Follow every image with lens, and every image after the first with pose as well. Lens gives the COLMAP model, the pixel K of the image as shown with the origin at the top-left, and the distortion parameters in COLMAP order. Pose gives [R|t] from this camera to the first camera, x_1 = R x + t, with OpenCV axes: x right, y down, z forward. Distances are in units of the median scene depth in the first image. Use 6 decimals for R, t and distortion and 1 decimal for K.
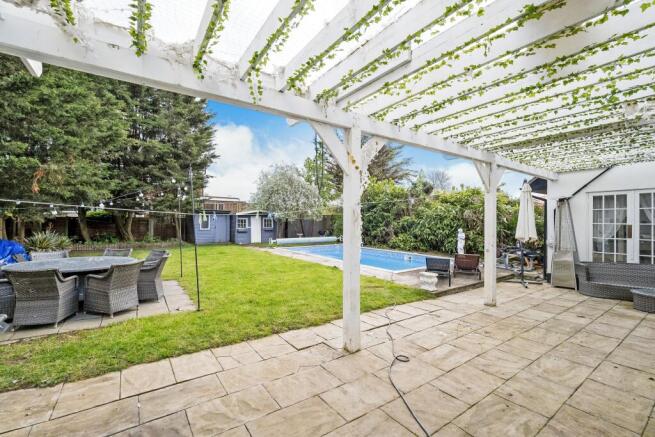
lens RADIAL K [[282.5, 0, 326.5], [0, 282.5, 221.7], [0, 0, 1]] dist [-0.005025, -0.002182]
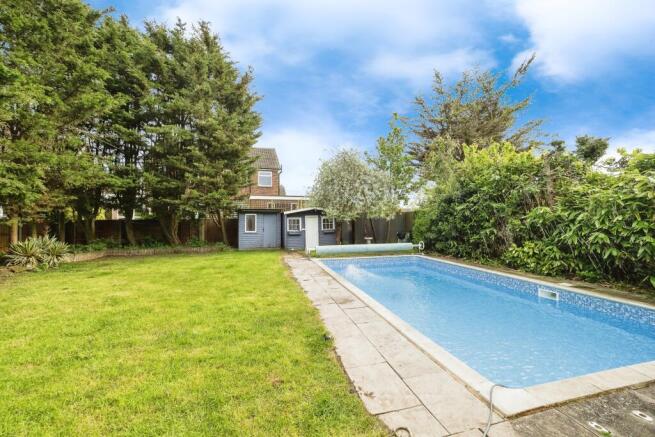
lens RADIAL K [[282.5, 0, 328.5], [0, 282.5, 217.2], [0, 0, 1]] dist [-0.005025, -0.002182]
pose [[0.936392, -0.019451, -0.350416, 0.085328], [0.012741, 0.999689, -0.021442, 0.003980], [0.350725, 0.015614, 0.936349, 0.325934]]
